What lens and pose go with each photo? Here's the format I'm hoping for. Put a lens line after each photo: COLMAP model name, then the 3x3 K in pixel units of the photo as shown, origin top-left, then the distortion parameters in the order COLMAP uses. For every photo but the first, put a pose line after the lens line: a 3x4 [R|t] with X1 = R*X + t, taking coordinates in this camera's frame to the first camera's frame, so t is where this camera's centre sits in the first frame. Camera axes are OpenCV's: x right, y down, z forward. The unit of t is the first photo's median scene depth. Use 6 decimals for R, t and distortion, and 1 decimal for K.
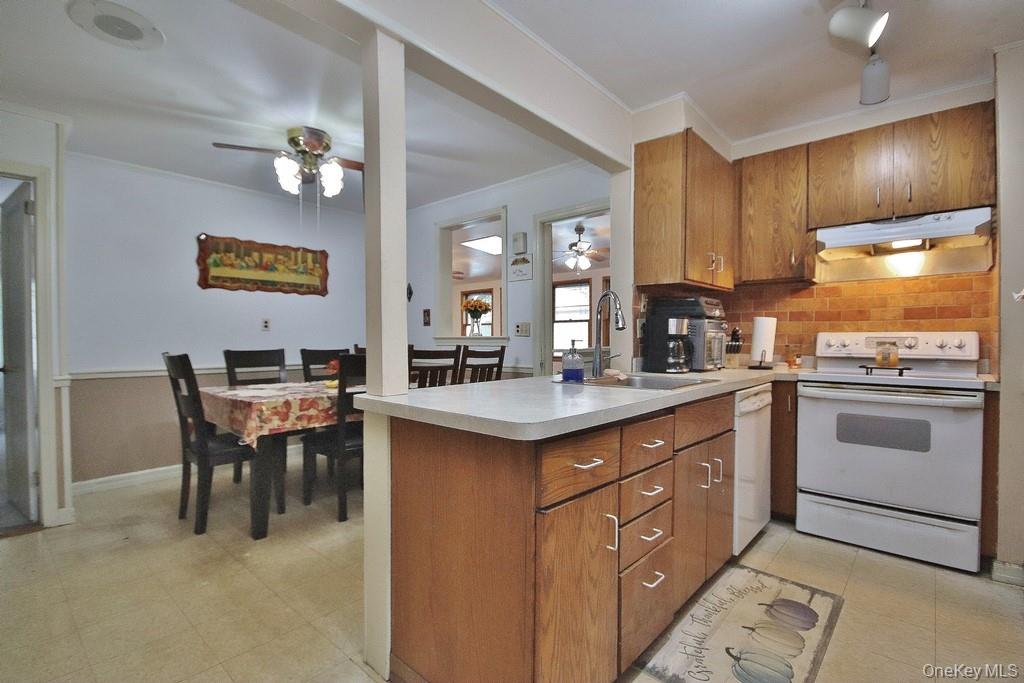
lens RADIAL K [[464.1, 0, 511.6], [0, 464.1, 344.6], [0, 0, 1]] dist [-0.011780, -0.002407]
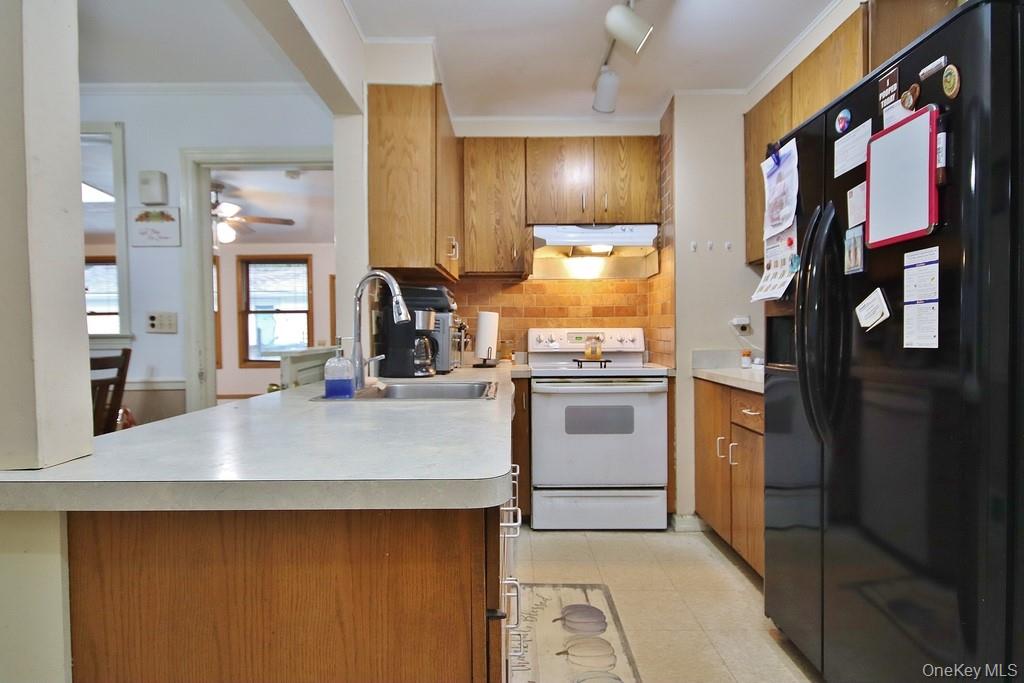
lens RADIAL K [[526.1, 0, 514.6], [0, 526.1, 347.9], [0, 0, 1]] dist [0.001889, 0.001475]
pose [[0.744056, -0.021581, 0.667769, -0.140415], [0.015431, 0.999767, 0.015117, -0.001666], [-0.667939, -0.000944, 0.744215, 0.172912]]
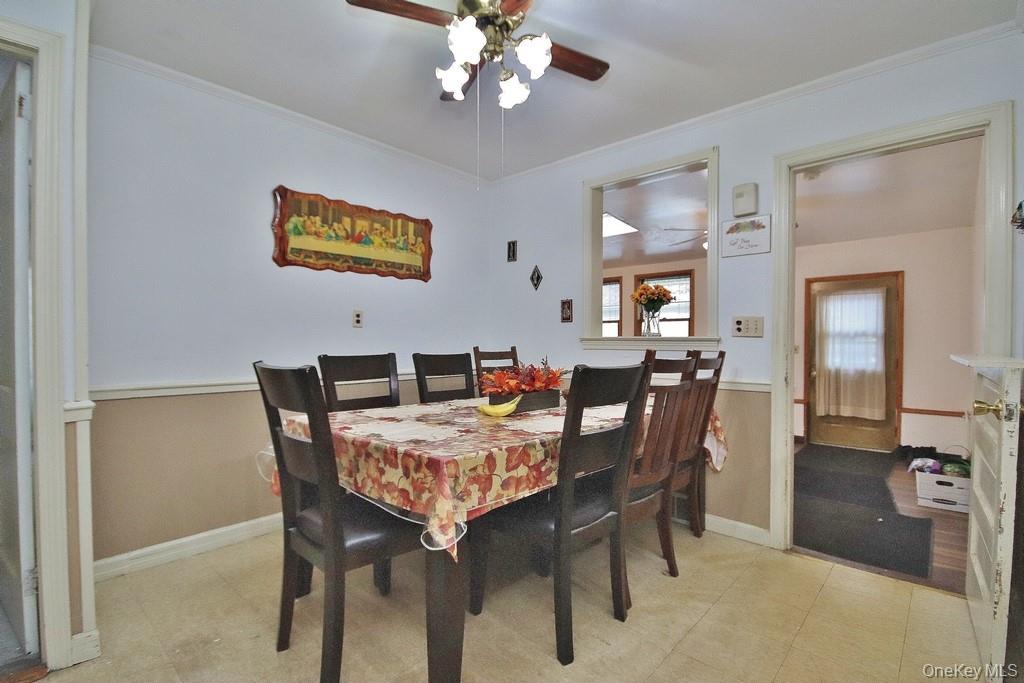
lens RADIAL K [[464.1, 0, 508.3], [0, 464.1, 344.6], [0, 0, 1]] dist [-0.011780, -0.002407]
pose [[0.999698, 0.006429, -0.023708, -0.429032], [-0.006481, 0.999977, -0.002124, -0.004767], [0.023694, 0.002277, 0.999717, 0.436841]]
